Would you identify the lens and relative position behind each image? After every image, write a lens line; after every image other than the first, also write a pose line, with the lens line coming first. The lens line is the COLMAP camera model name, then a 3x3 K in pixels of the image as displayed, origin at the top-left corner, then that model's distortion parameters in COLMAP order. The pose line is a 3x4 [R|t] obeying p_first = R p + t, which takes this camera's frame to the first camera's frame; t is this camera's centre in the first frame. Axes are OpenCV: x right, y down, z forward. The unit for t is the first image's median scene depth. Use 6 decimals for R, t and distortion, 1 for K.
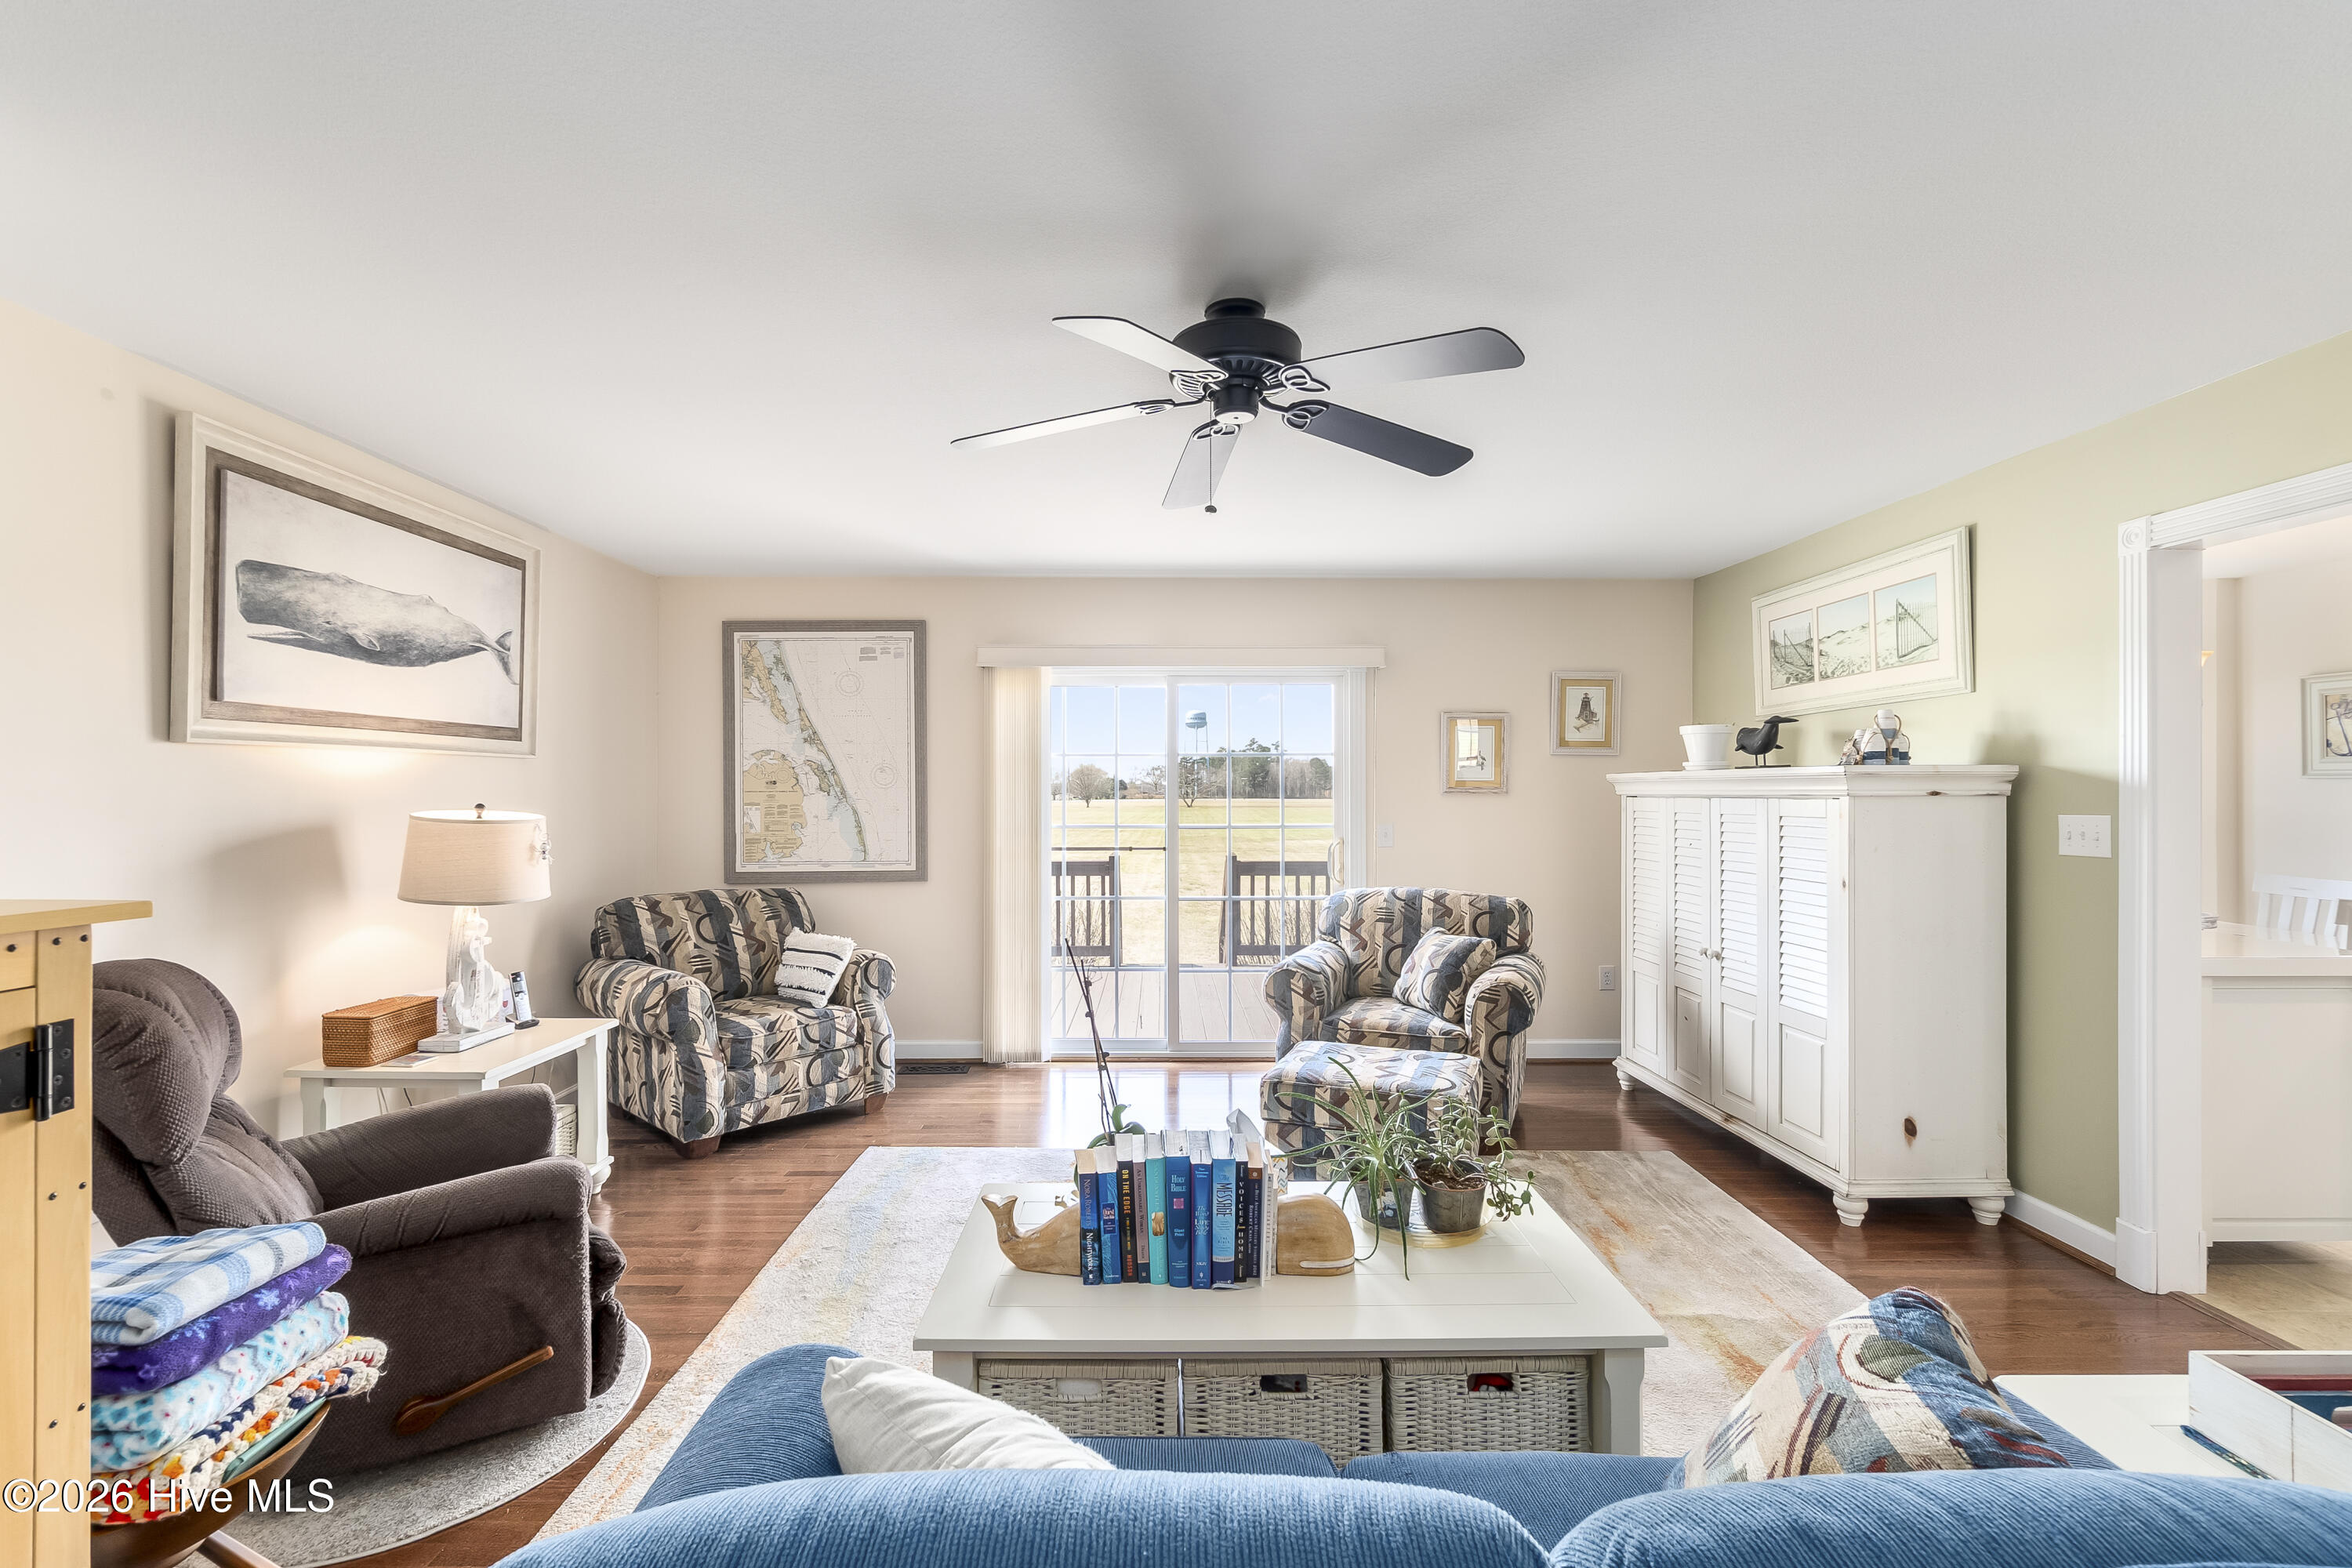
lens RADIAL K [[1020.0, 0, 1158.0], [0, 1020.0, 780.0], [0, 0, 1]] dist [-0.005586, 0.000758]
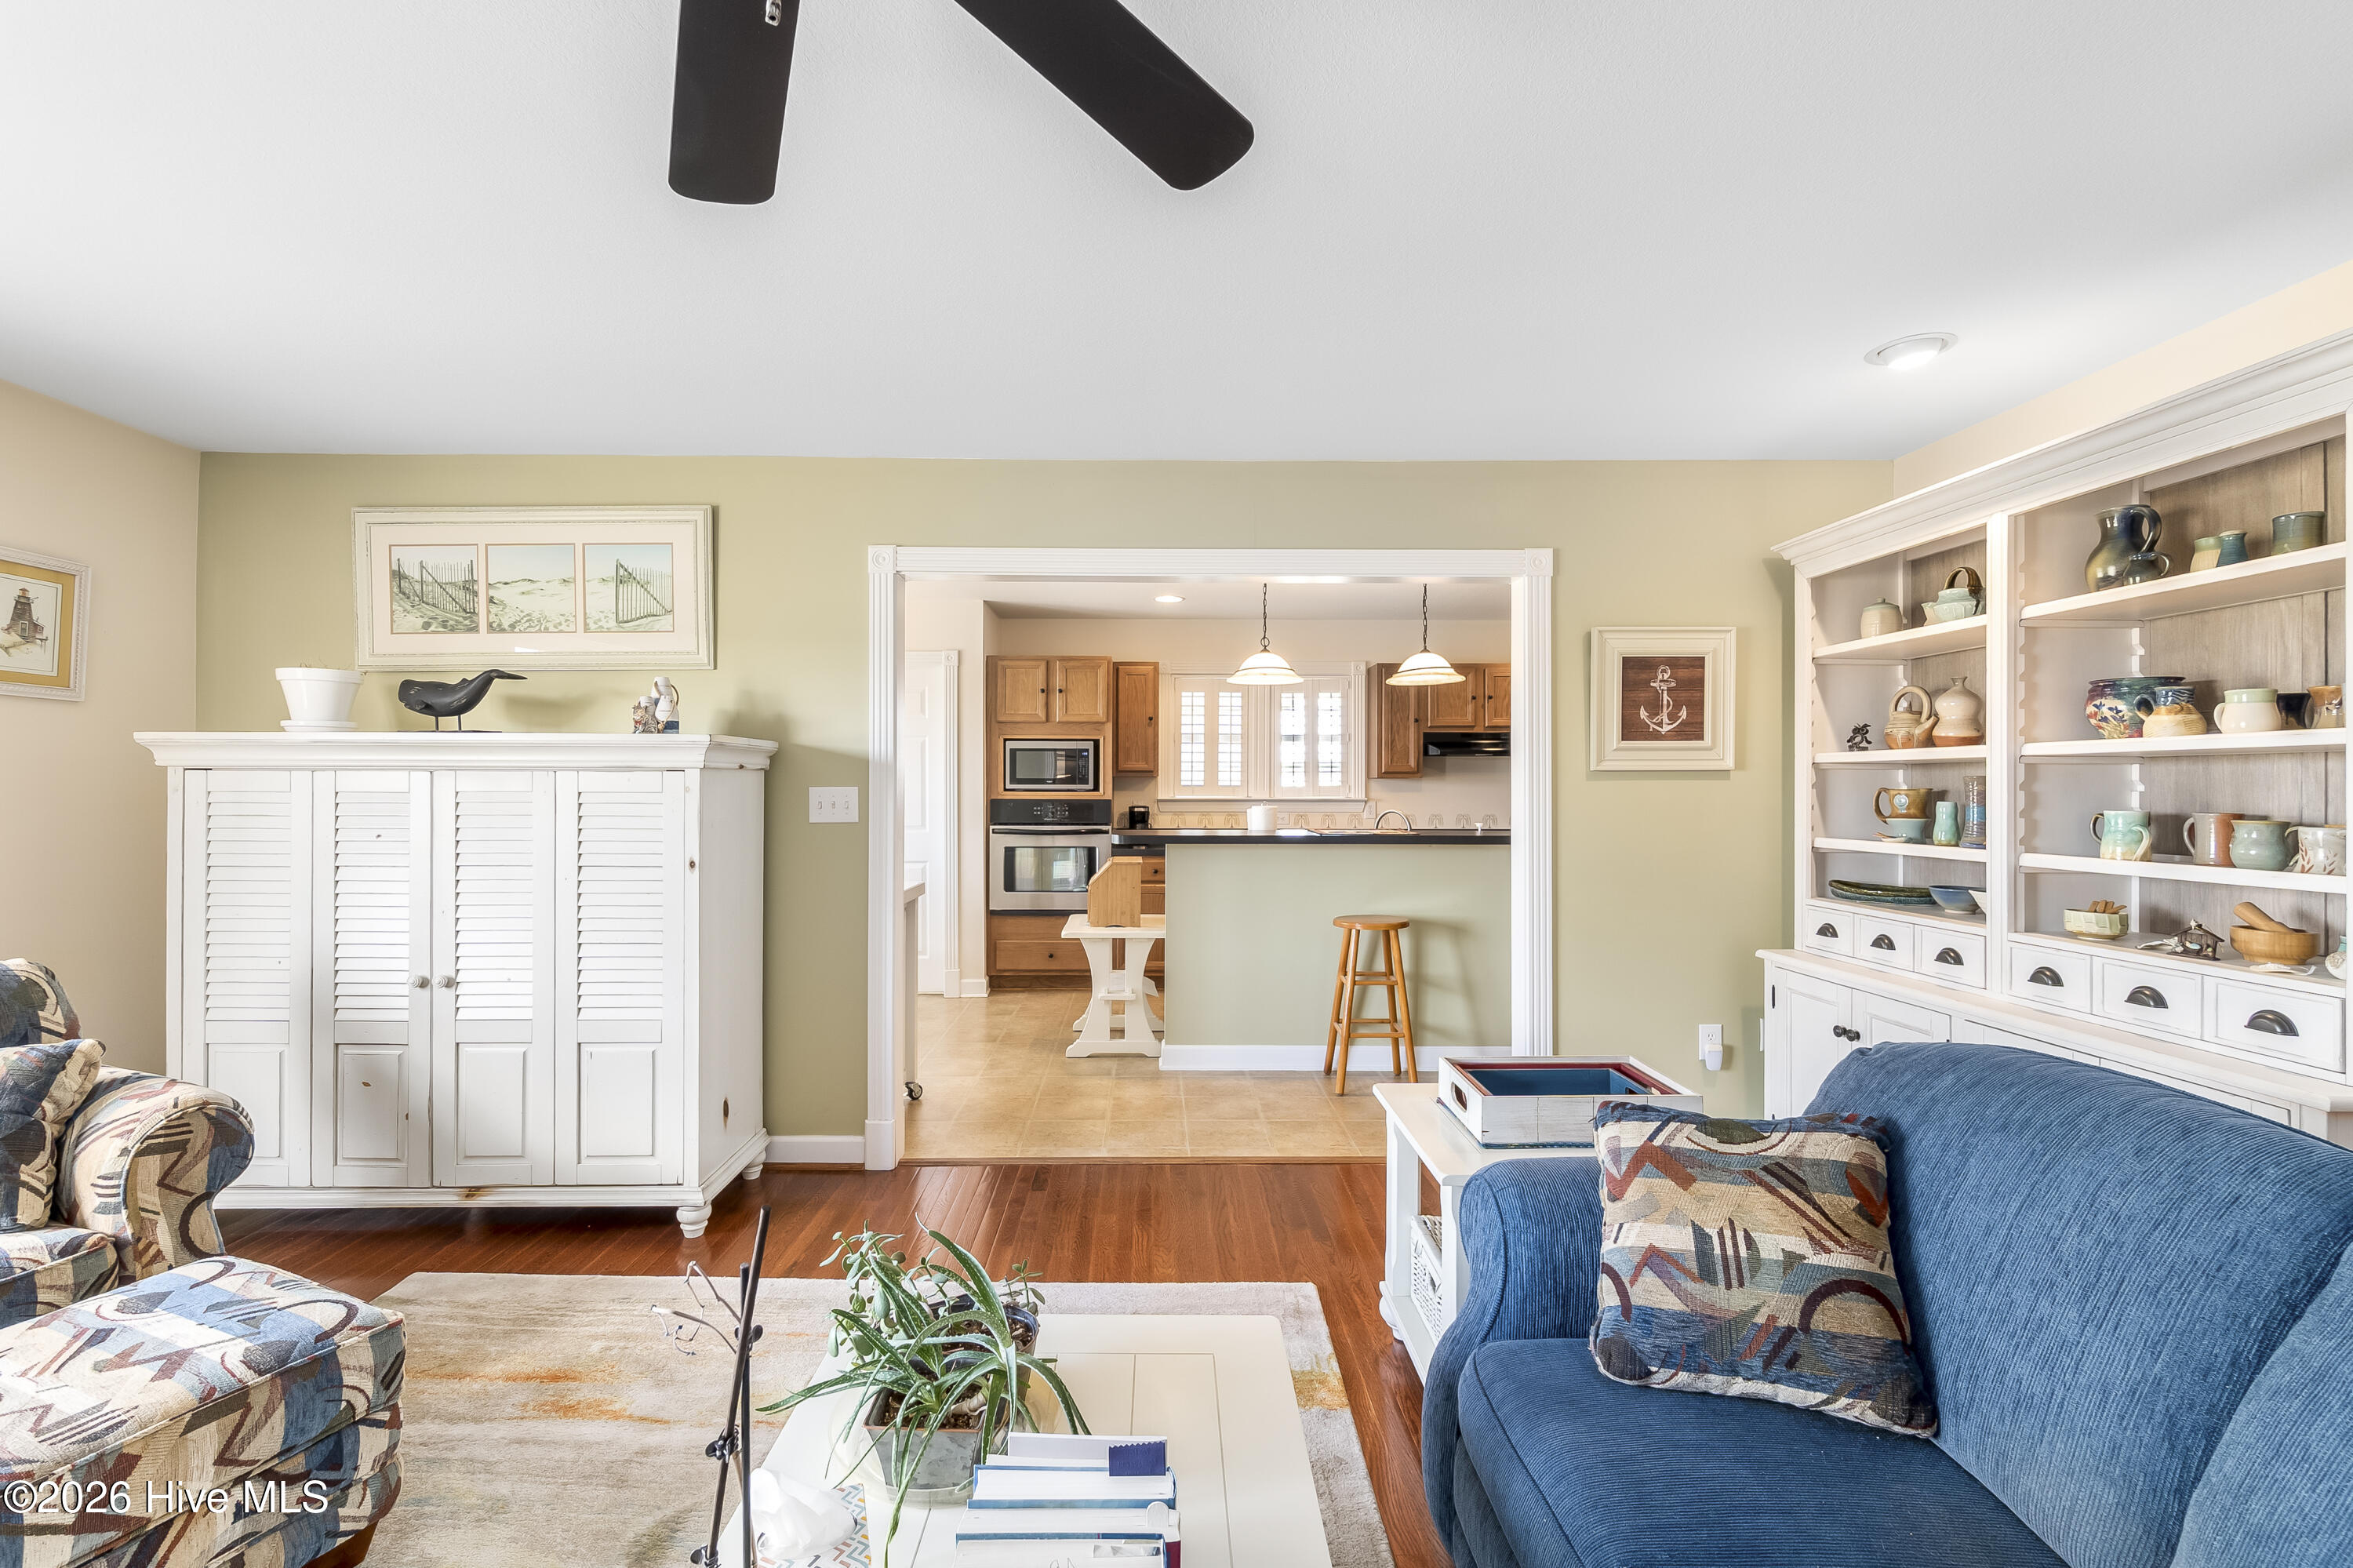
lens RADIAL K [[1020.5, 0, 1158.5], [0, 1020.5, 780.0], [0, 0, 1]] dist [-0.005586, 0.000758]
pose [[-0.001214, 0.008031, 0.999967, -0.199407], [-0.013274, 0.999880, -0.008047, 0.024243], [-0.999911, -0.013284, -0.001107, 0.492239]]
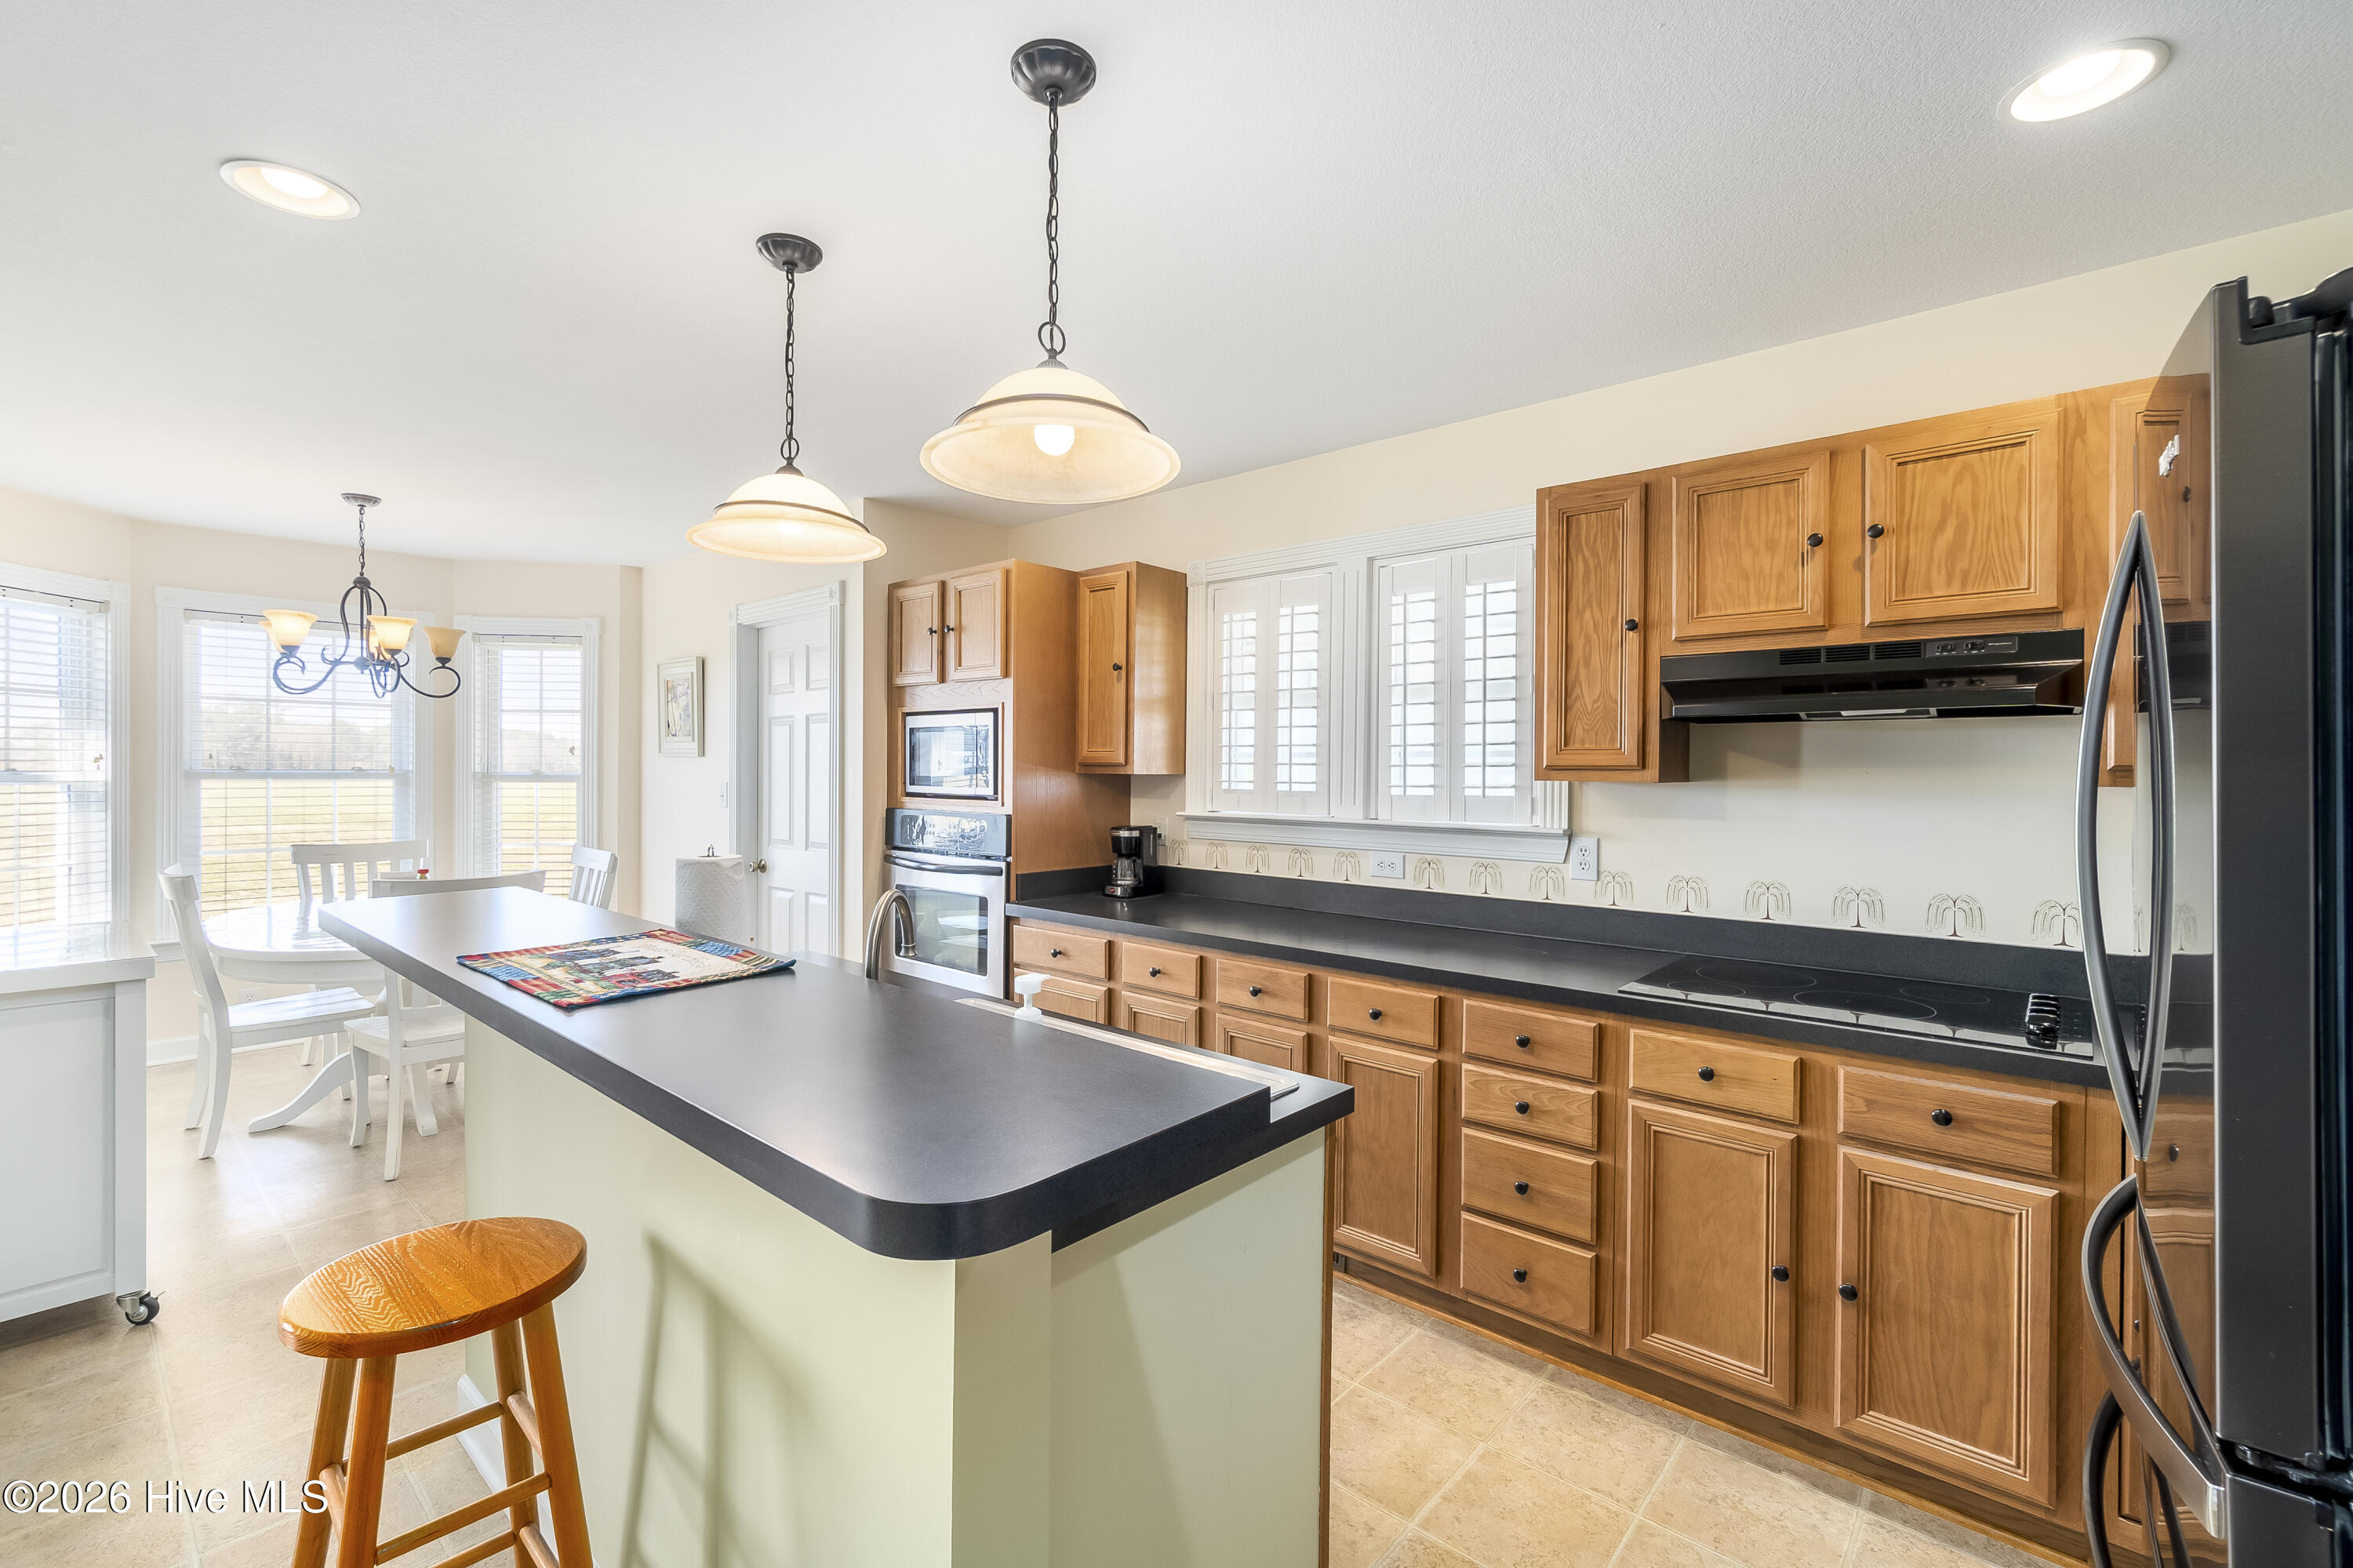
lens RADIAL K [[1020.5, 0, 1158.5], [0, 1020.5, 780.0], [0, 0, 1]] dist [-0.005586, 0.000758]
pose [[0.669508, 0.000895, 0.742804, 0.843027], [-0.018248, 0.999717, 0.015243, -0.004213], [-0.742581, -0.023760, 0.669335, -0.144430]]
